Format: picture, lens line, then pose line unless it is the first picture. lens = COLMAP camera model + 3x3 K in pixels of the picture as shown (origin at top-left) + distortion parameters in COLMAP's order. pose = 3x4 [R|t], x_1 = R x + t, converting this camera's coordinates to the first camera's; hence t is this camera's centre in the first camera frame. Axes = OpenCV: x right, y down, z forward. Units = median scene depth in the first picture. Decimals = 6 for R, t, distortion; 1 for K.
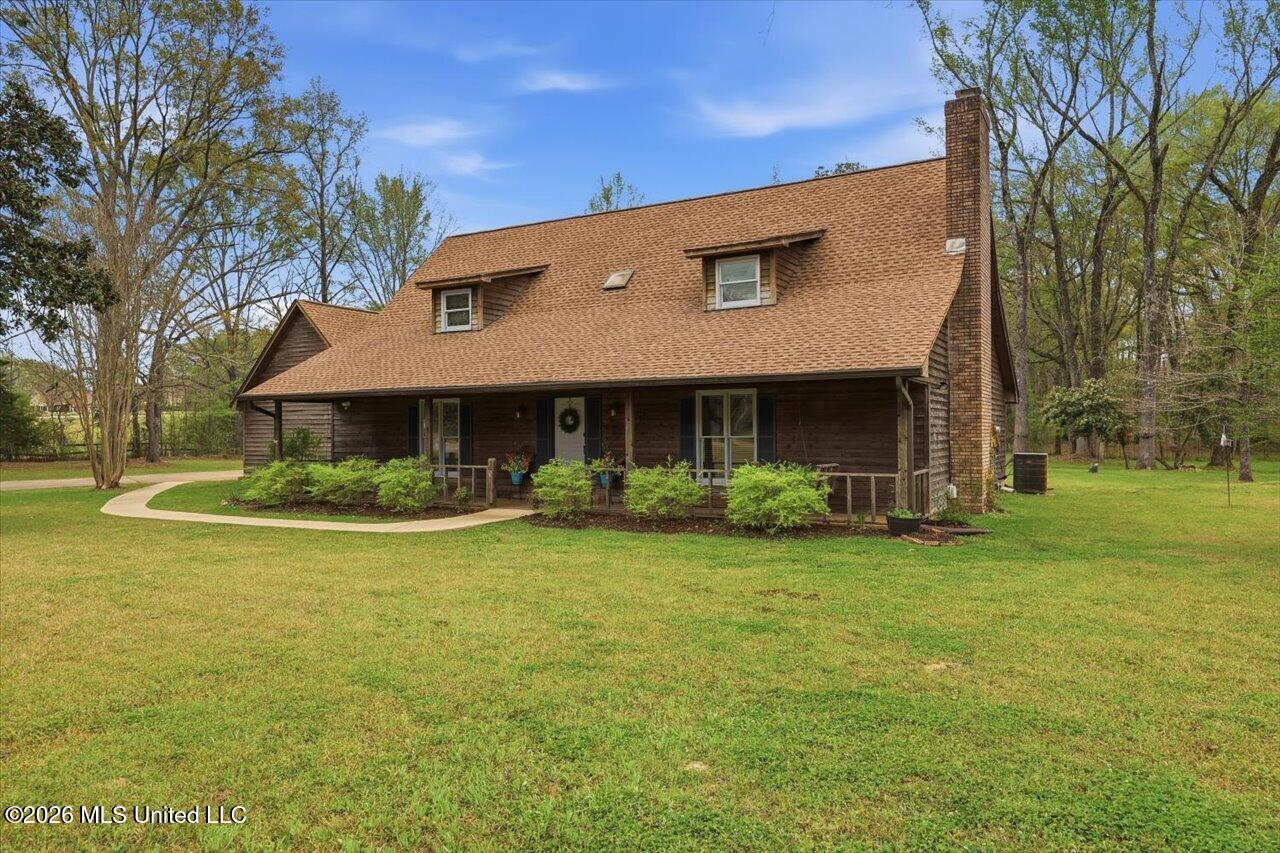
lens RADIAL K [[828.1, 0, 639.9], [0, 828.1, 428.9], [0, 0, 1]] dist [-0.002838, -0.001400]
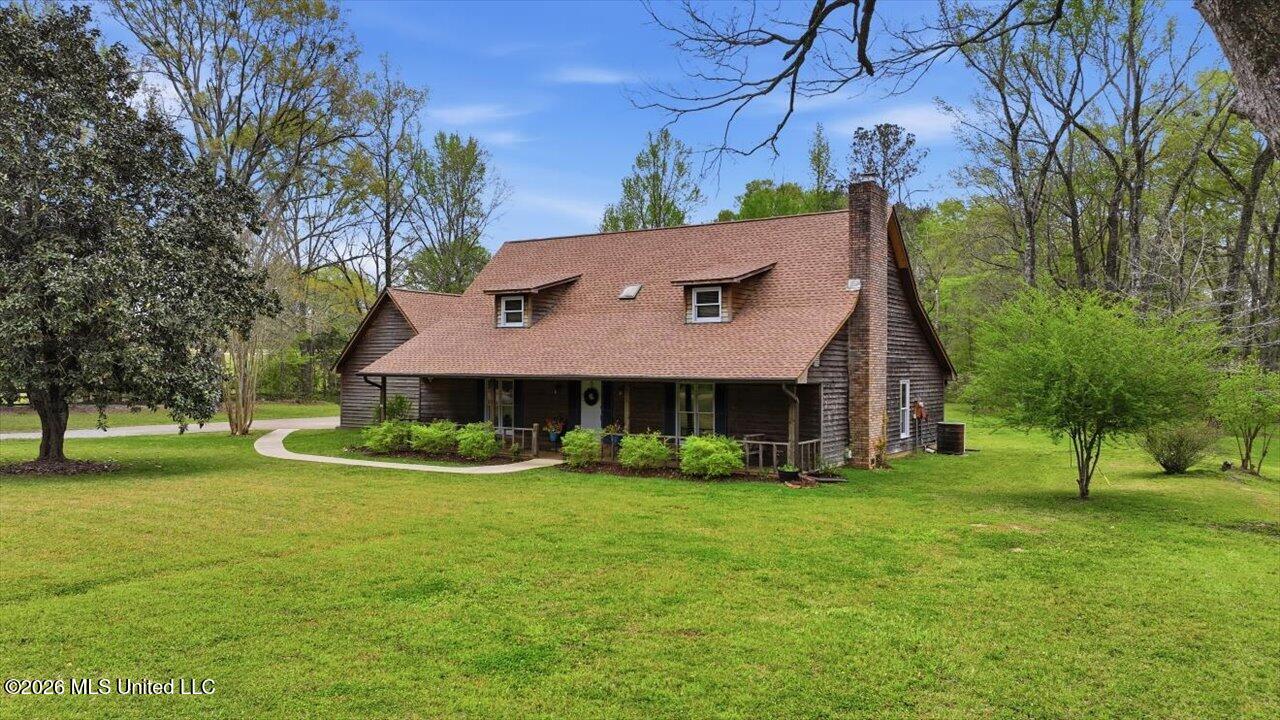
lens RADIAL K [[898.8, 0, 647.0], [0, 898.8, 356.6], [0, 0, 1]] dist [-0.012544, 0.002780]
pose [[0.998102, 0.013690, -0.060034, 0.104395], [-0.014394, 0.999833, -0.011302, -0.064778], [0.059869, 0.012144, 0.998132, -0.541120]]
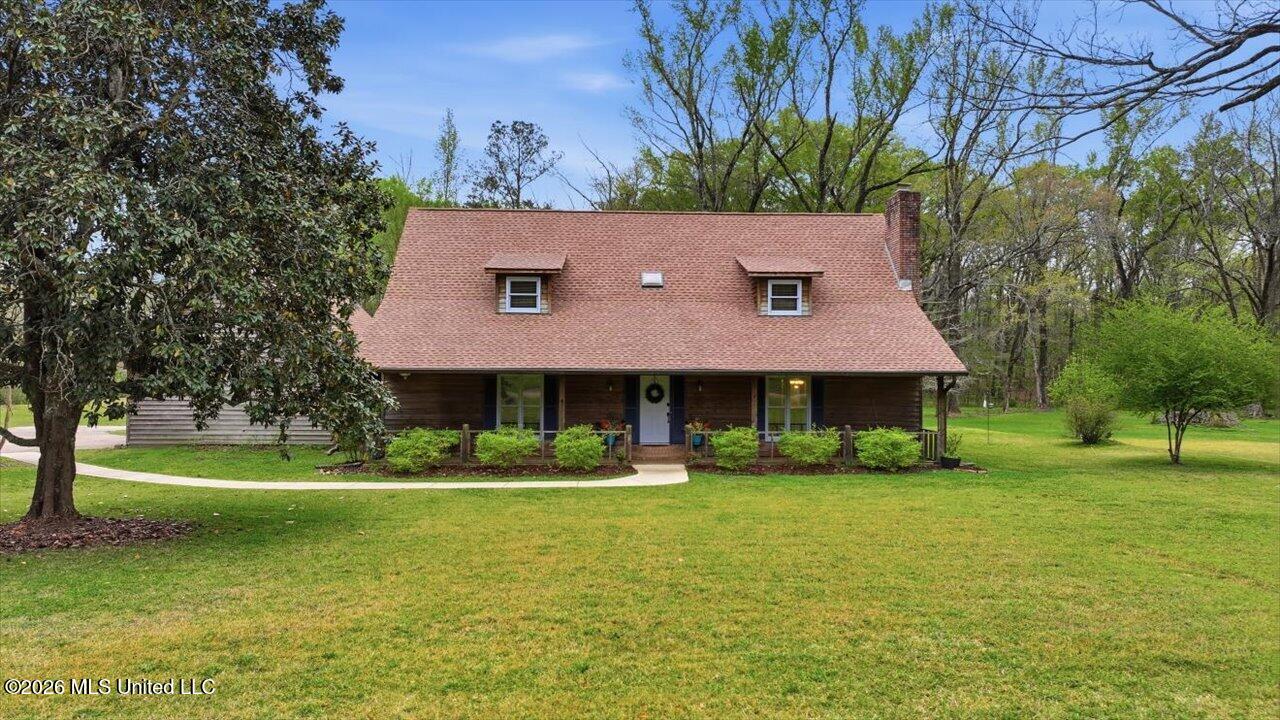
lens RADIAL K [[898.8, 0, 646.1], [0, 898.8, 367.6], [0, 0, 1]] dist [-0.012544, 0.002780]
pose [[0.853800, 0.012636, 0.520447, -0.845620], [-0.013111, 0.999910, -0.002767, -0.047228], [-0.520435, -0.004461, 0.853889, -0.185896]]
